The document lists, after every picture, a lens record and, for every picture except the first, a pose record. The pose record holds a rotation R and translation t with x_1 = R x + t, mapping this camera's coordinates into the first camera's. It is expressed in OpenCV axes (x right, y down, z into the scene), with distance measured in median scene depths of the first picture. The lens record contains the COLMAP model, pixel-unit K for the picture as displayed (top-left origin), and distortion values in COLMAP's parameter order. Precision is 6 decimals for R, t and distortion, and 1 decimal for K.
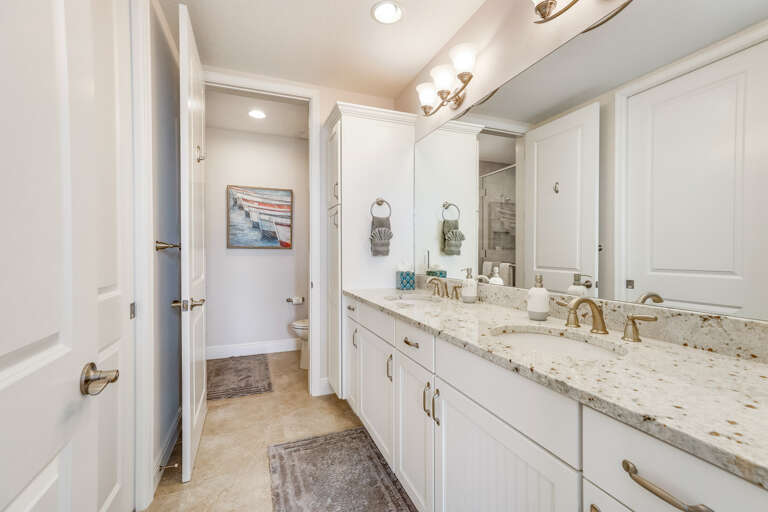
lens RADIAL K [[346.2, 0, 384.0], [0, 346.2, 256.0], [0, 0, 1]] dist [-0.029524, 0.000221]
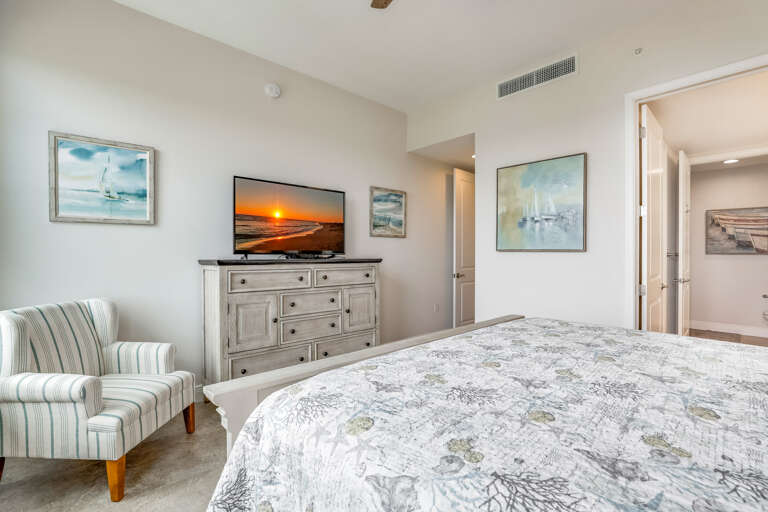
lens RADIAL K [[346.2, 0, 384.0], [0, 346.2, 256.0], [0, 0, 1]] dist [-0.029524, 0.000221]
pose [[0.359367, 0.007474, -0.933166, 0.369967], [-0.012935, 0.999912, 0.003027, -0.001171], [0.933107, 0.010982, 0.359432, -0.751570]]
